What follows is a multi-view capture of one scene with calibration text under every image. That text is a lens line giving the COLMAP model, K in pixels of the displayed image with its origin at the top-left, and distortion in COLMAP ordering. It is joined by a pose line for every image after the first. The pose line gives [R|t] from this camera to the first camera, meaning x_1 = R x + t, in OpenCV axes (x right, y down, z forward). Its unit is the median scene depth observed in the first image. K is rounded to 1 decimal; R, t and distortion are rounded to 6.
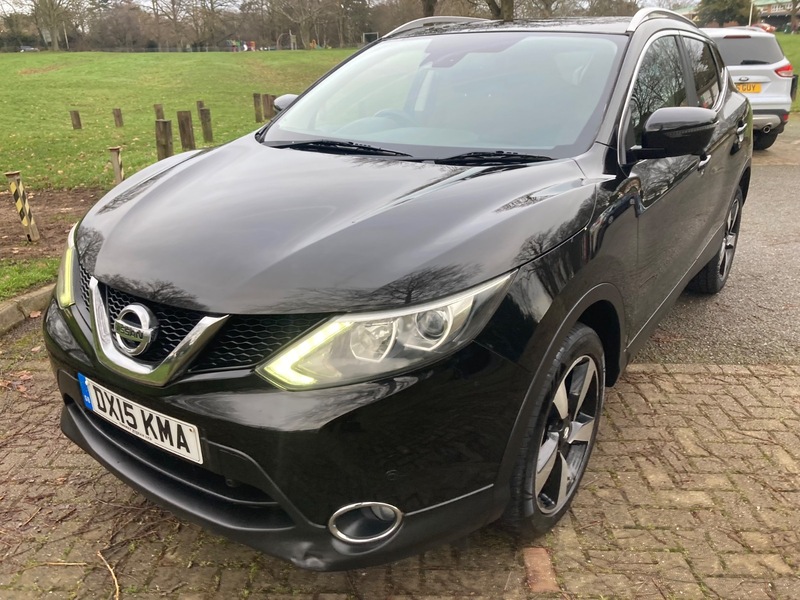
lens RADIAL K [[641.8, 0, 392.8], [0, 641.8, 299.0], [0, 0, 1]] dist [0.015256, 0.002929]
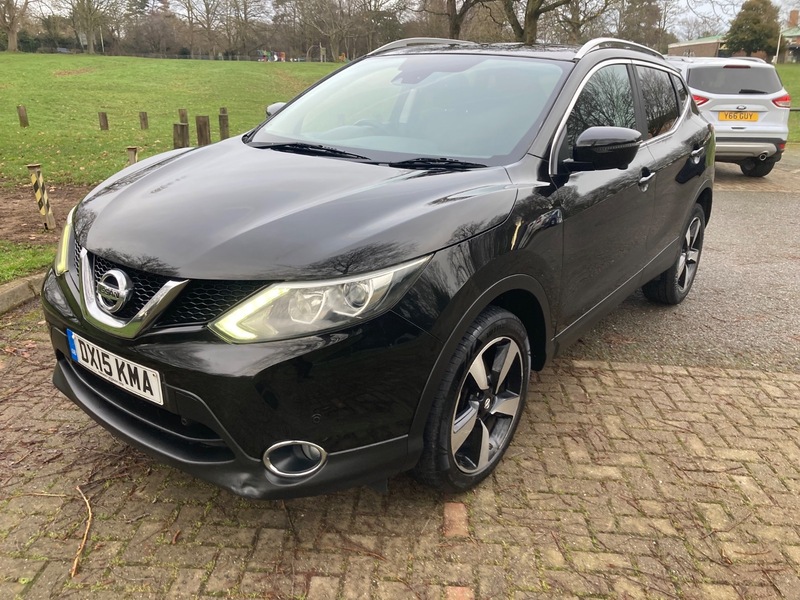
lens RADIAL K [[641.2, 0, 400.0], [0, 641.2, 300.0], [0, 0, 1]] dist [0.015193, 0.012370]
pose [[0.998746, 0.046444, -0.018690, 0.122093], [-0.046803, 0.998718, -0.019276, 0.050502], [0.017771, 0.020126, 0.999639, -0.145944]]
